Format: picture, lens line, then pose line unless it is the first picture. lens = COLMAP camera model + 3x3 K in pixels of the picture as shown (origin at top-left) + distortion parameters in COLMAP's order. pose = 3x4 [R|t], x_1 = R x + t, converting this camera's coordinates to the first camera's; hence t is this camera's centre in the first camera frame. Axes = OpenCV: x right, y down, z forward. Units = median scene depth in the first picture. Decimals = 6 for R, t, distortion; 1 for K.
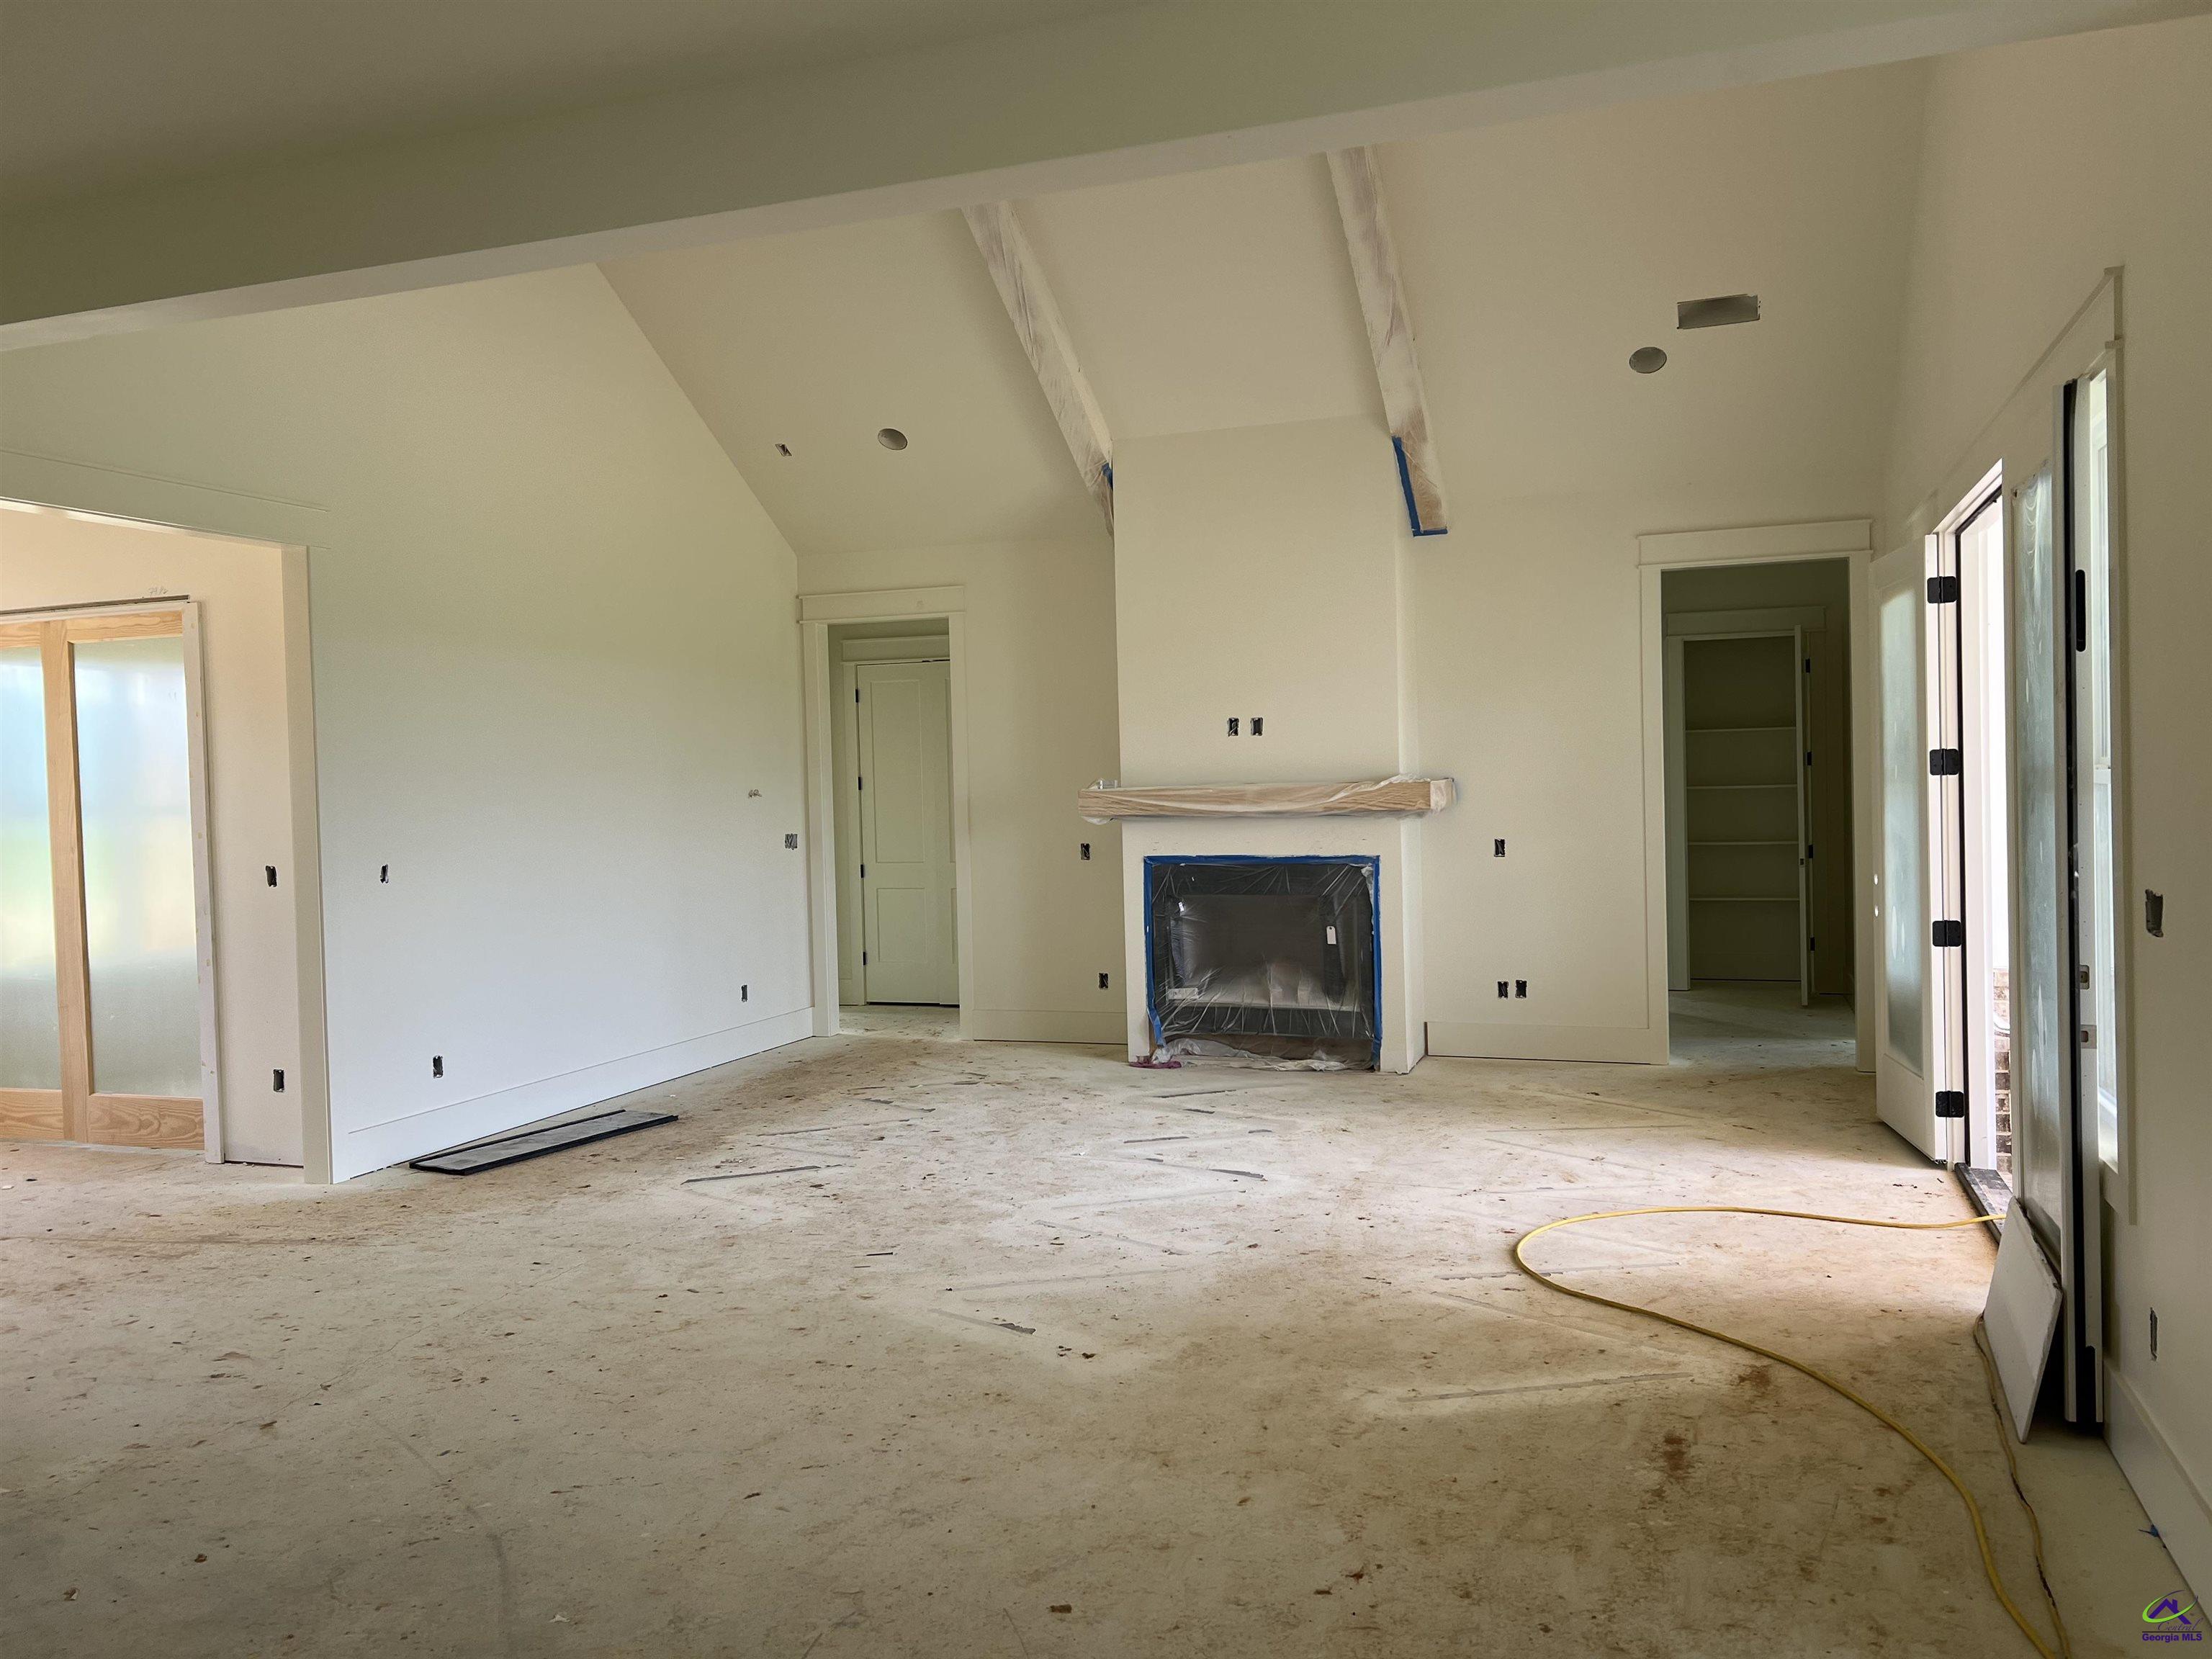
lens RADIAL K [[1597.6, 0, 1167.7], [0, 1597.6, 813.2], [0, 0, 1]] dist [0.000667, -0.053010]
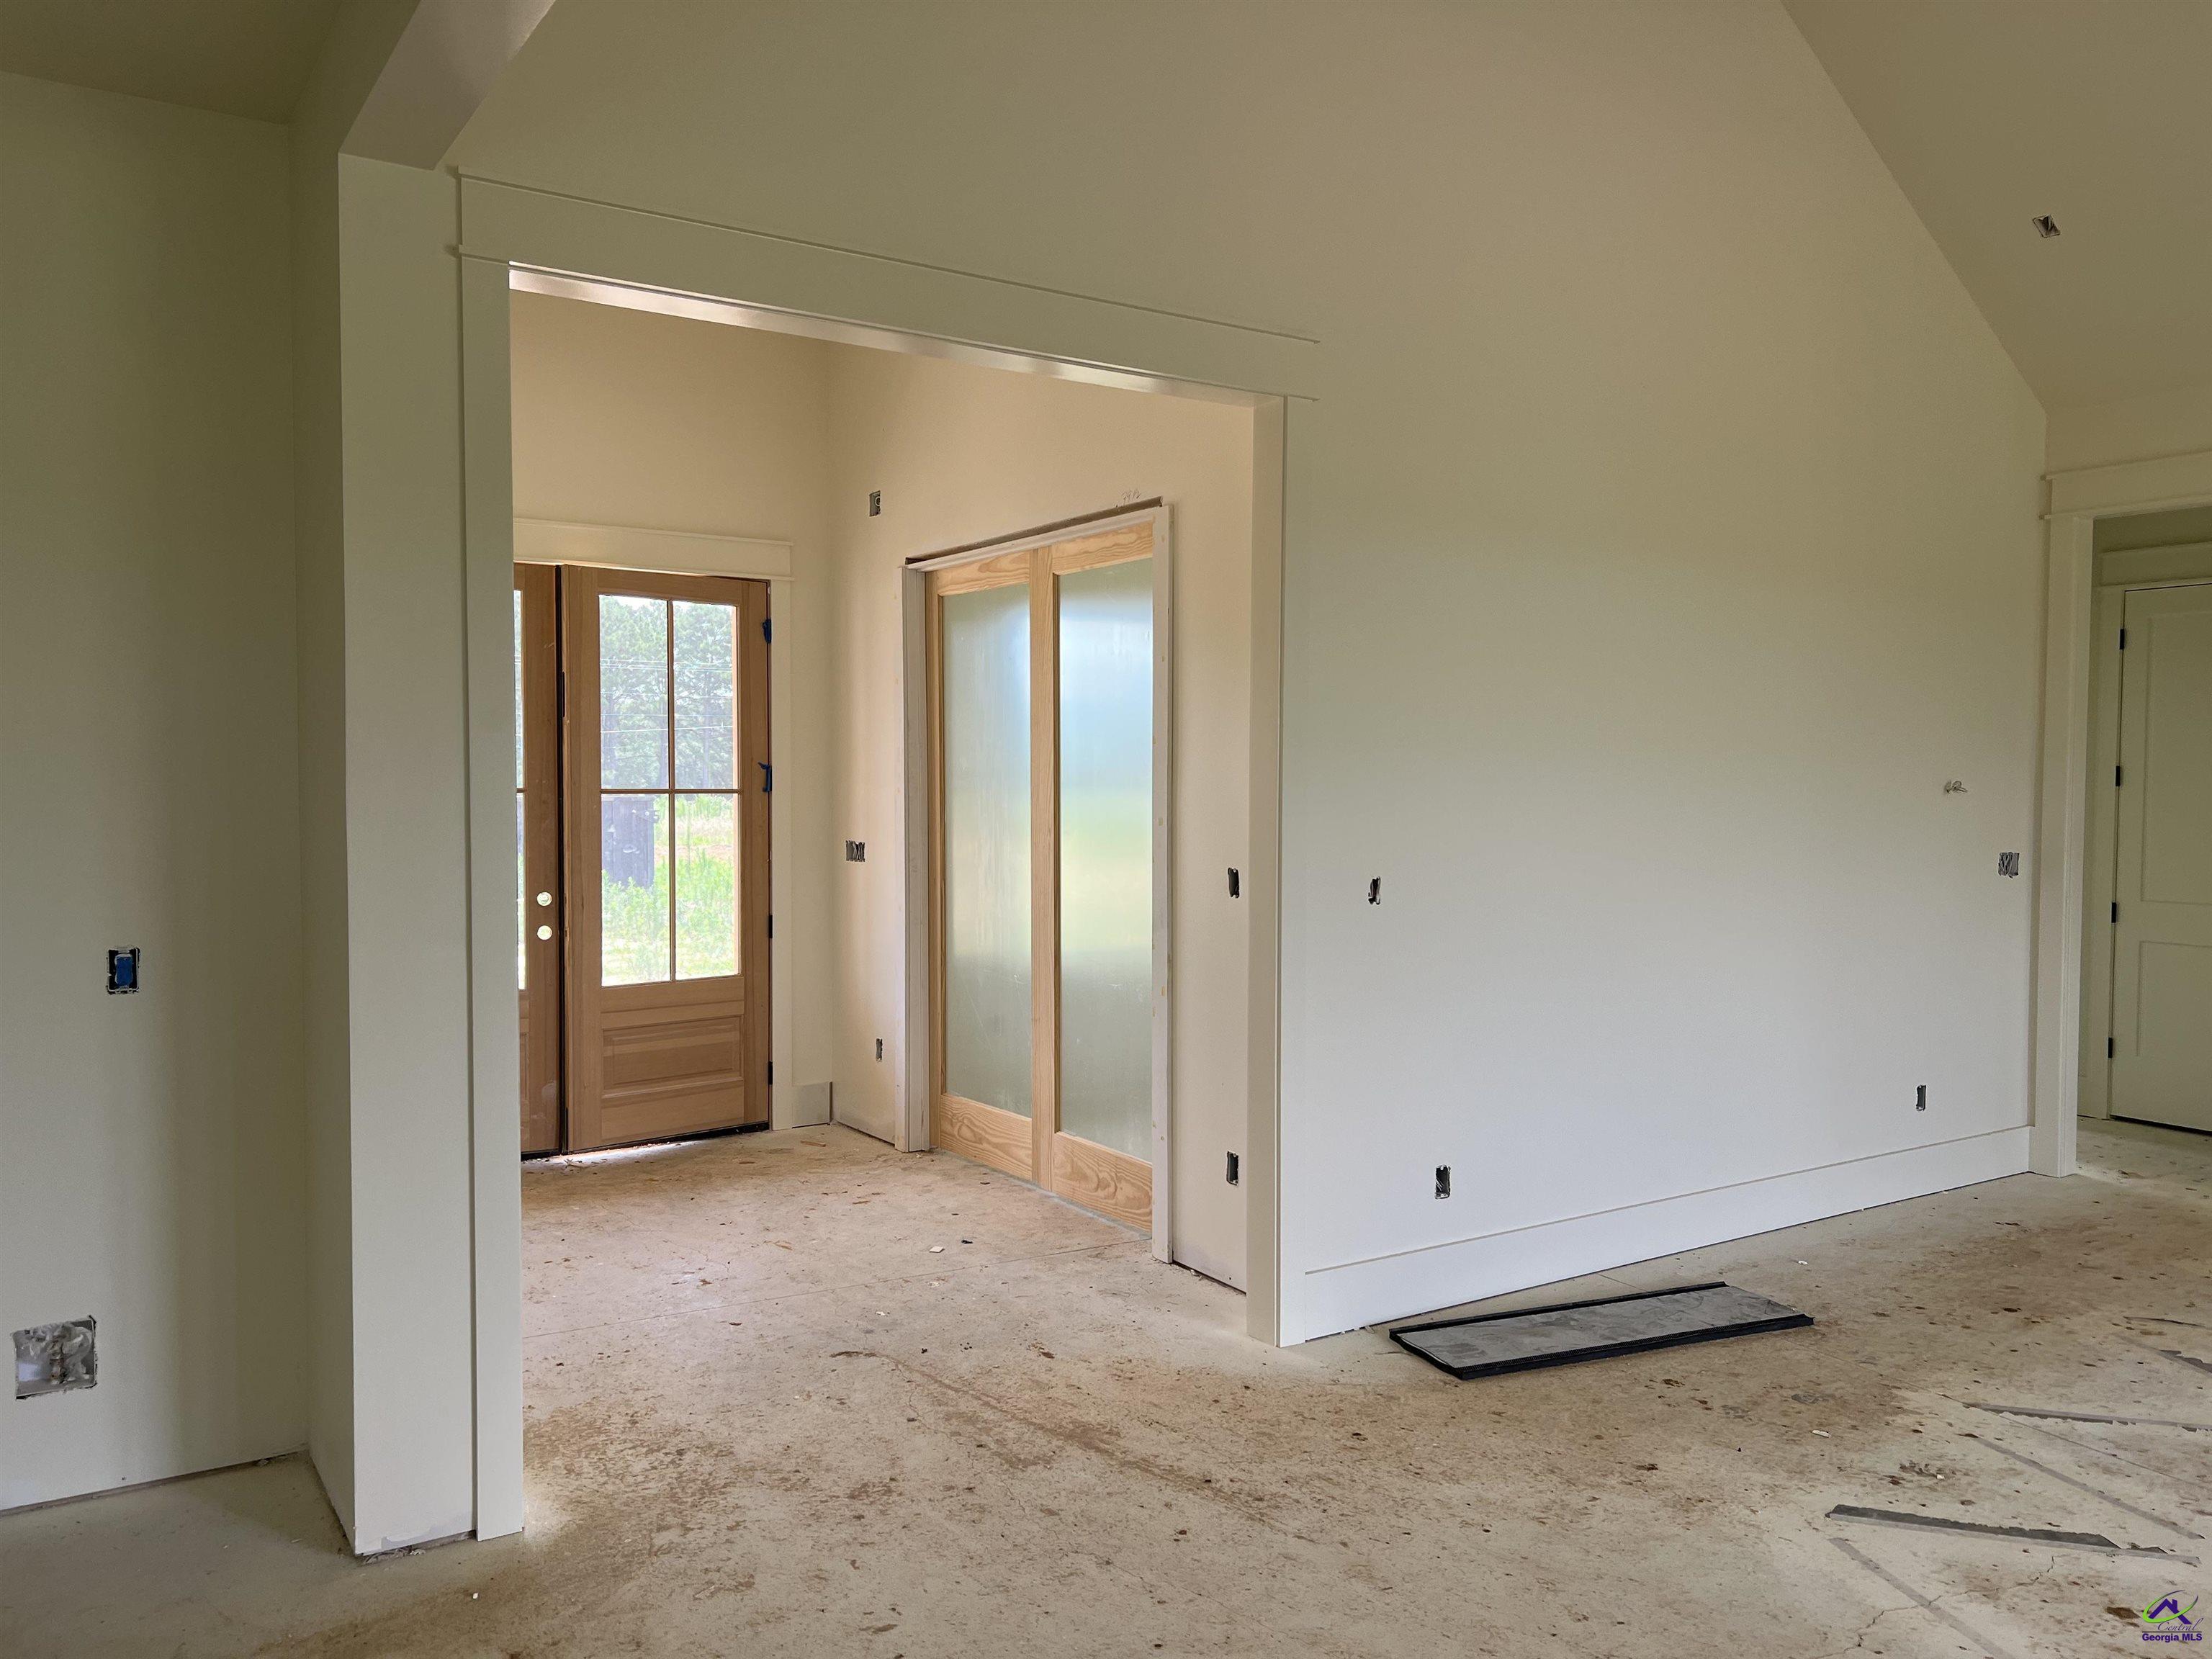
lens RADIAL K [[1665.3, 0, 1139.3], [0, 1665.3, 833.1], [0, 0, 1]] dist [0.069939, -0.065758]
pose [[0.782440, 0.048402, -0.620842, -0.129601], [-0.037281, 0.998827, 0.030886, -0.003870], [0.621608, -0.001021, 0.783327, 0.372530]]
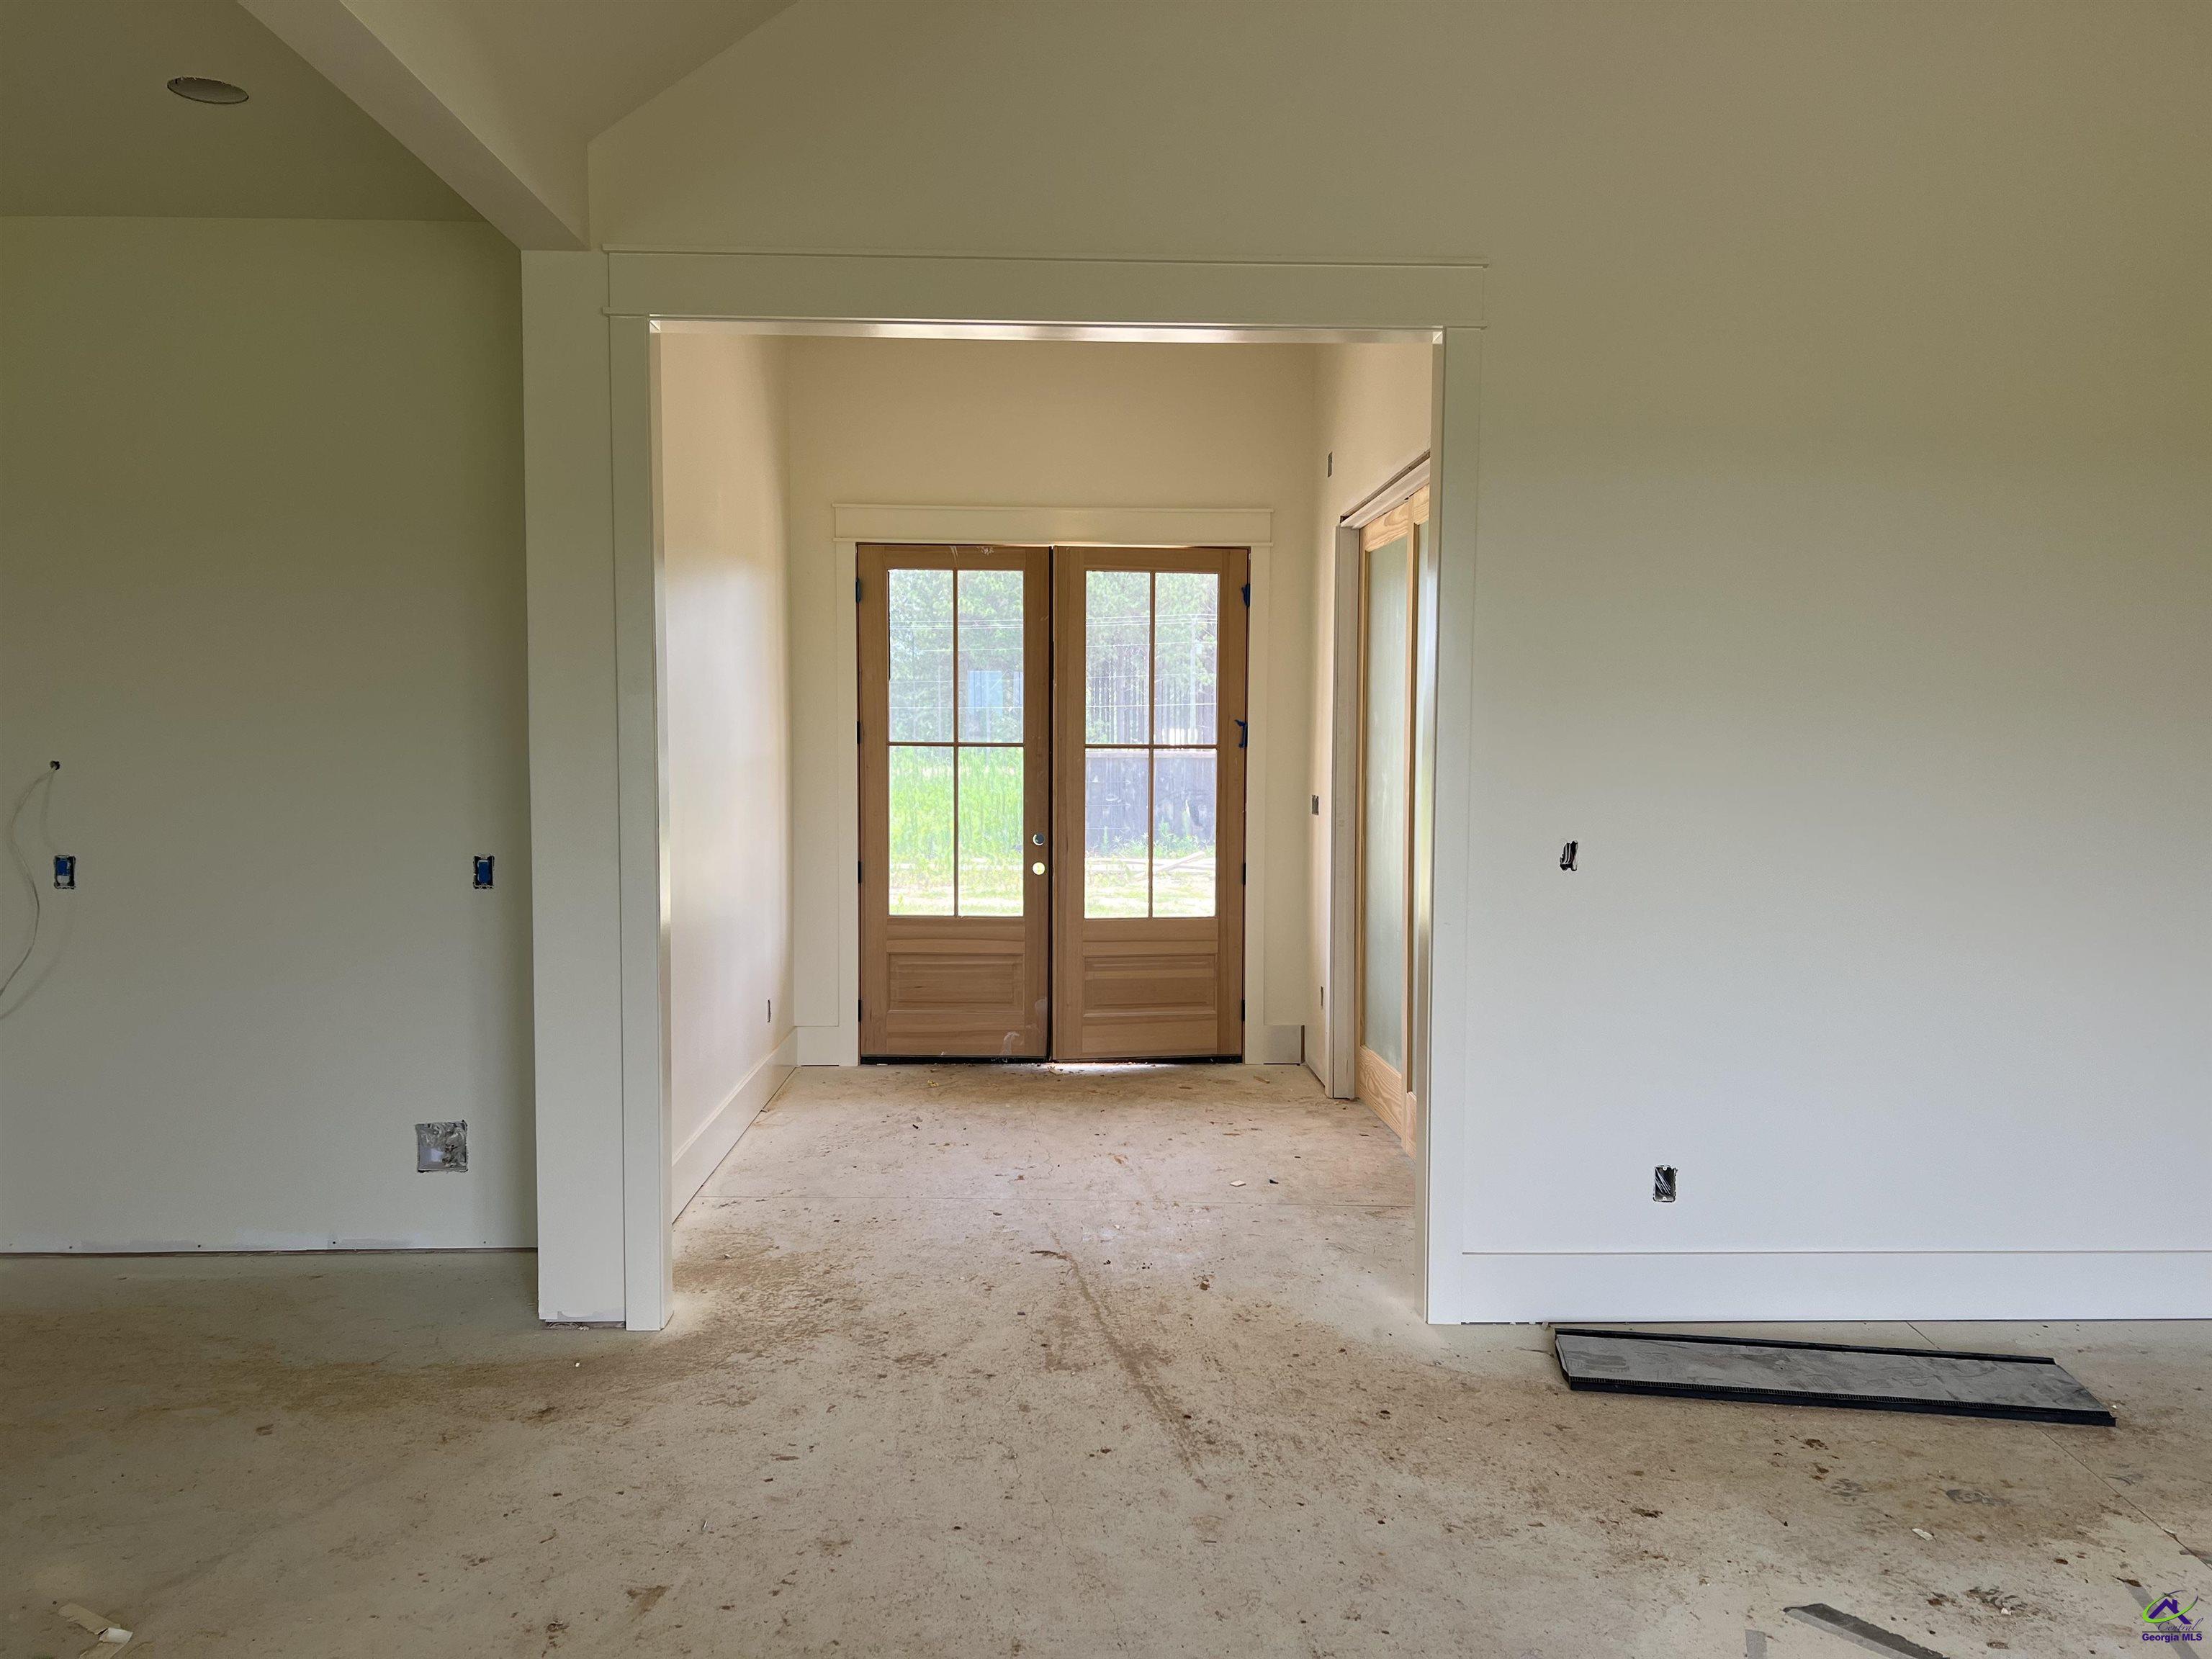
lens RADIAL K [[1665.3, 0, 1139.3], [0, 1665.3, 833.1], [0, 0, 1]] dist [0.069939, -0.065758]
pose [[0.343693, 0.084267, -0.935294, 0.054578], [-0.035823, 0.996417, 0.076610, -0.013929], [0.938399, 0.007175, 0.345480, 0.595461]]
